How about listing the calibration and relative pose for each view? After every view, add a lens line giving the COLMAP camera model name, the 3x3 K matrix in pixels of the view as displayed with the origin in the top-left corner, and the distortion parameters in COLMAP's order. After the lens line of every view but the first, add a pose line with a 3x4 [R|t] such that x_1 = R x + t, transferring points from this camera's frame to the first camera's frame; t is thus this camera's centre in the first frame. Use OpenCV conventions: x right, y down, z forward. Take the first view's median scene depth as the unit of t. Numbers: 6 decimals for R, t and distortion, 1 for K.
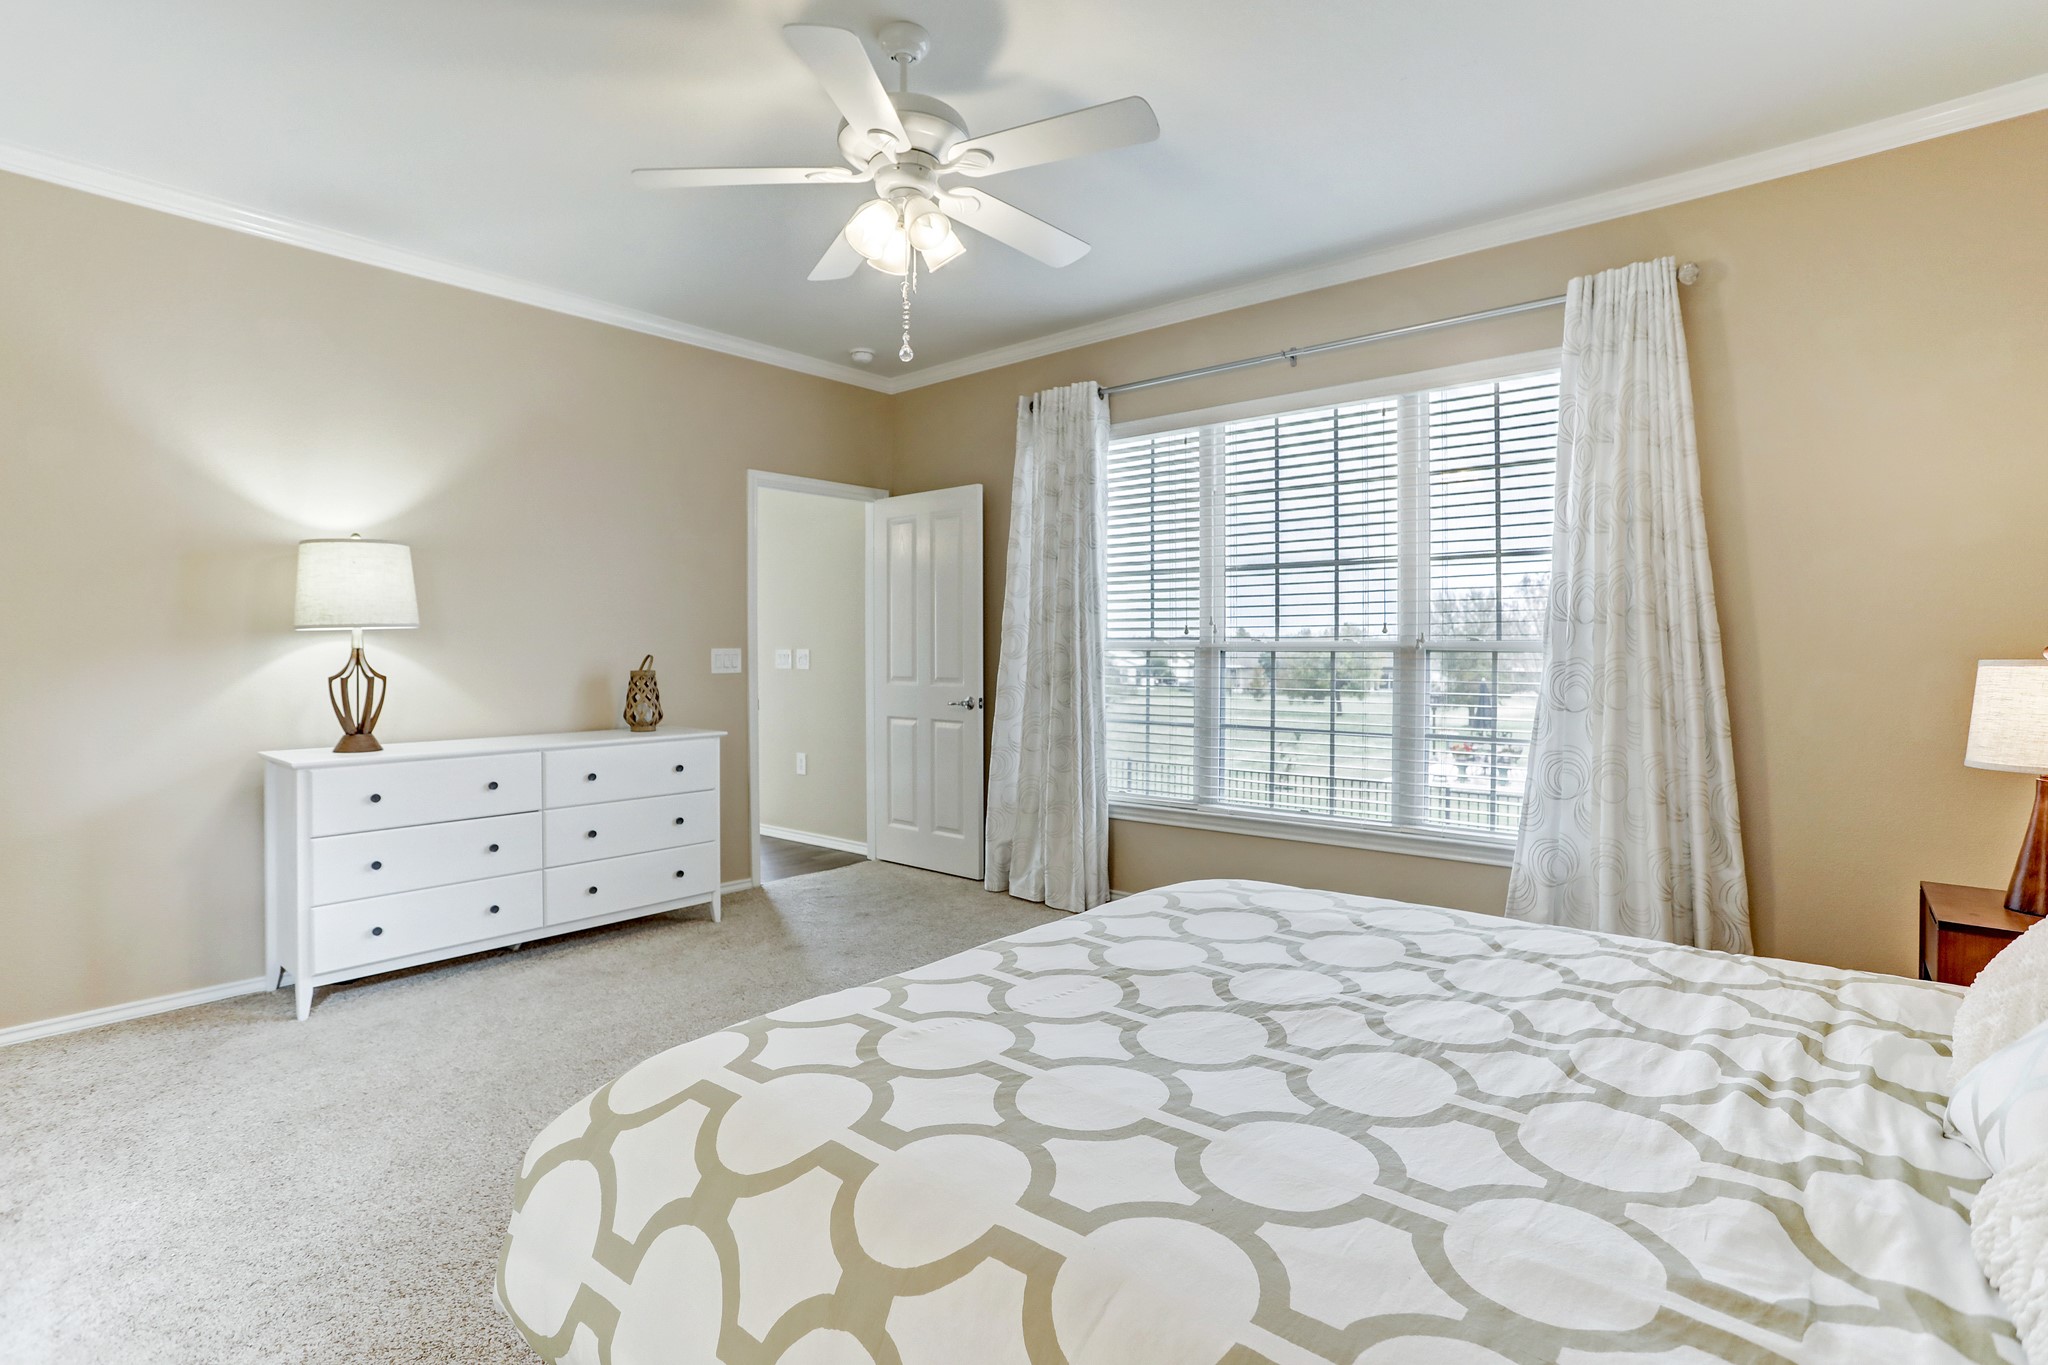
lens RADIAL K [[1007.9, 0, 1021.8], [0, 1007.9, 658.6], [0, 0, 1]] dist [-0.064497, 0.034640]
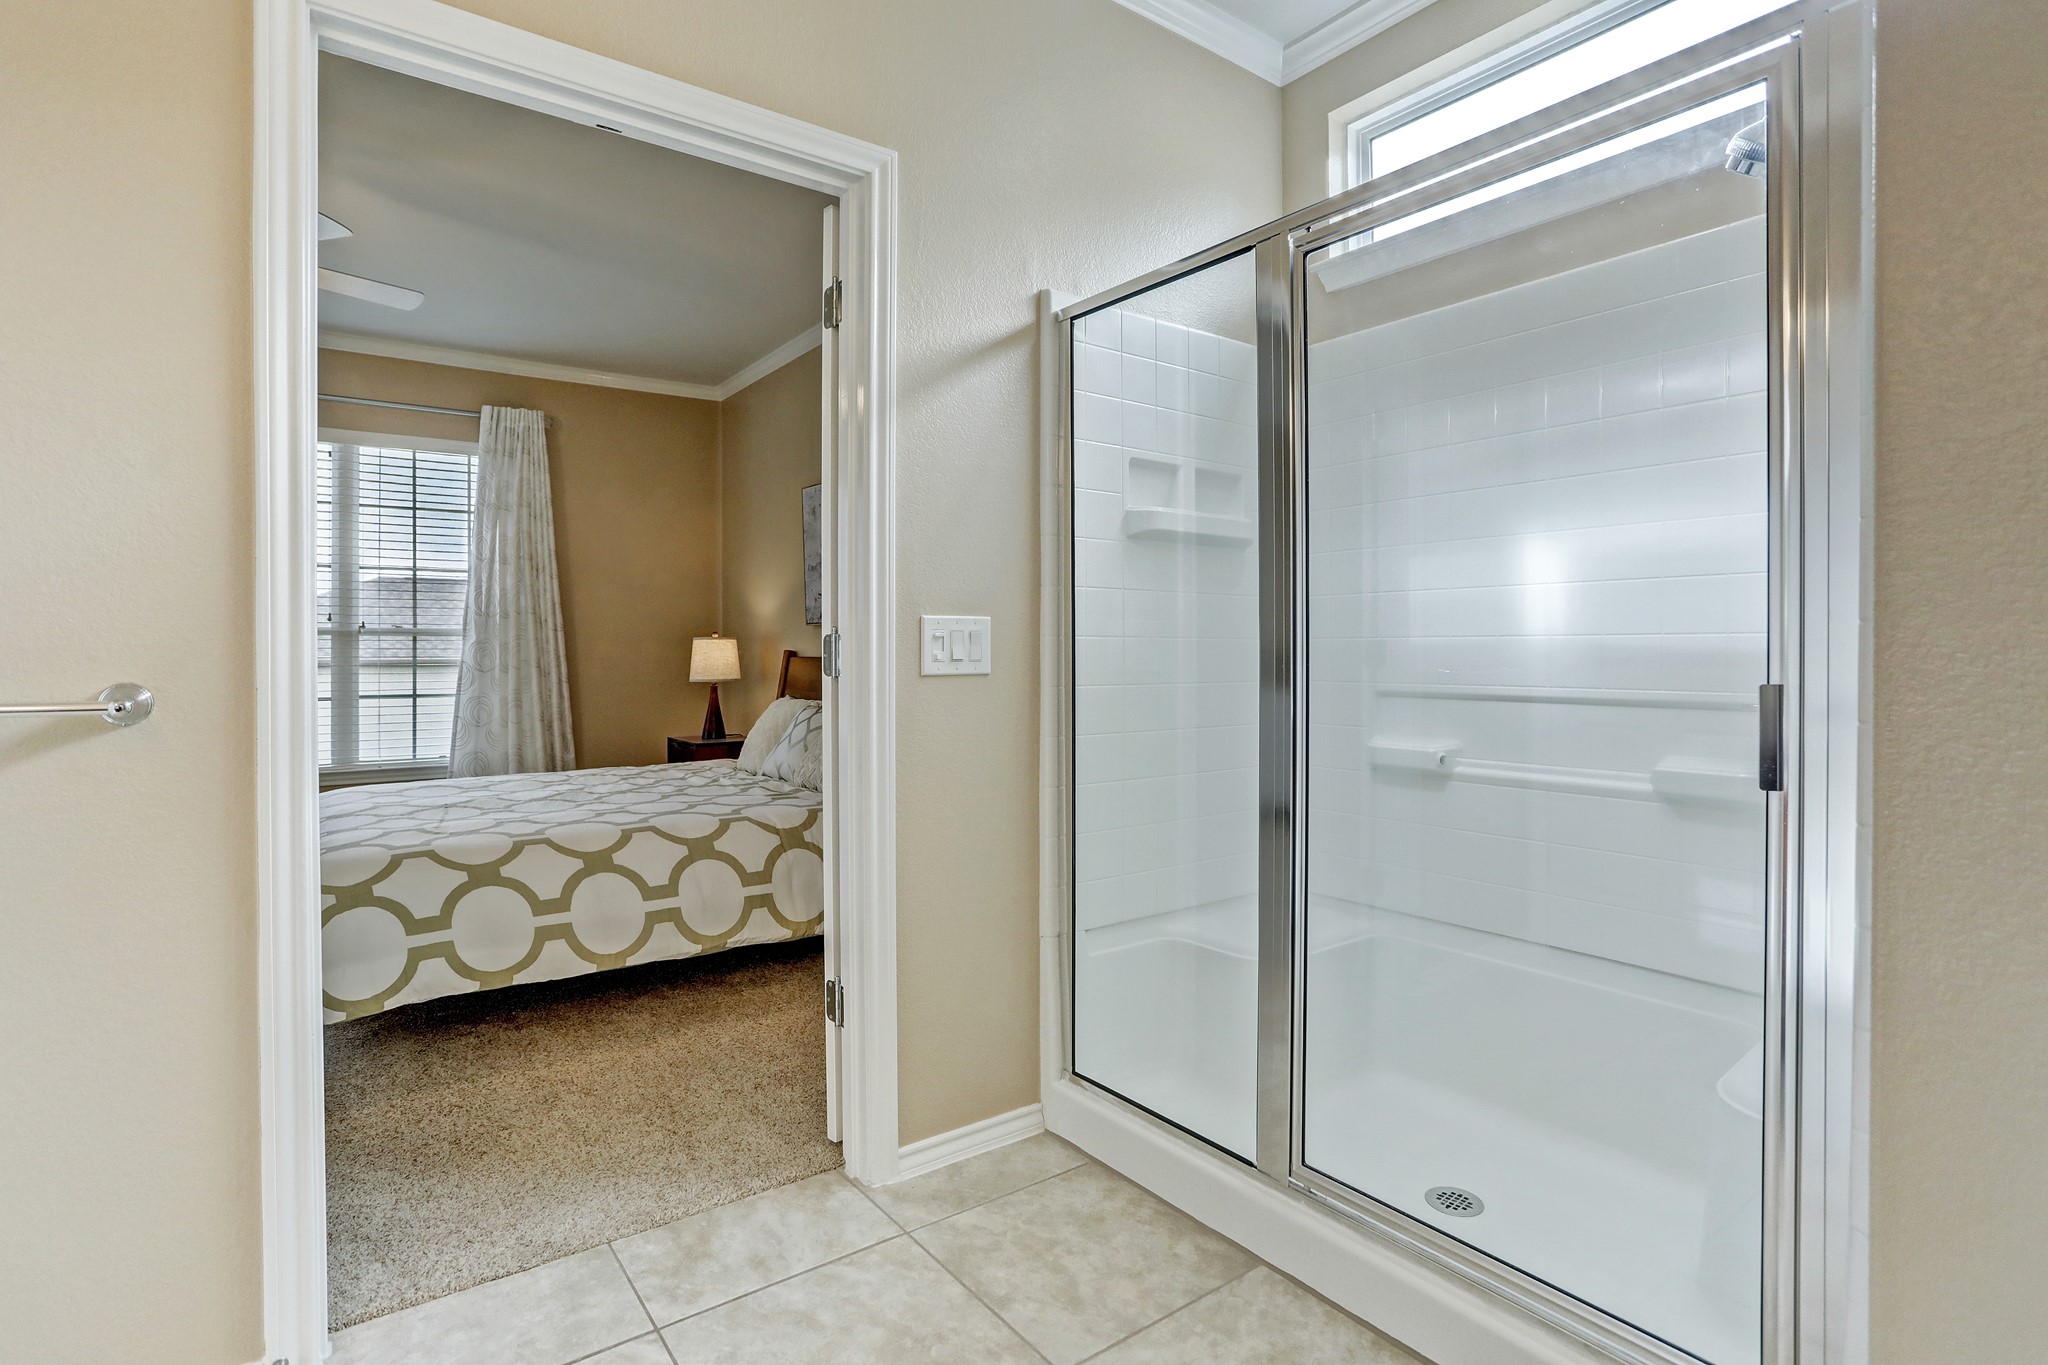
lens RADIAL K [[1007.9, 0, 1021.8], [0, 1007.9, 658.6], [0, 0, 1]] dist [-0.064497, 0.034640]
pose [[0.219846, -0.008202, 0.975500, -0.866397], [0.012848, 0.999902, 0.005512, 0.035420], [-0.975450, 0.011322, 0.219930, -0.224214]]
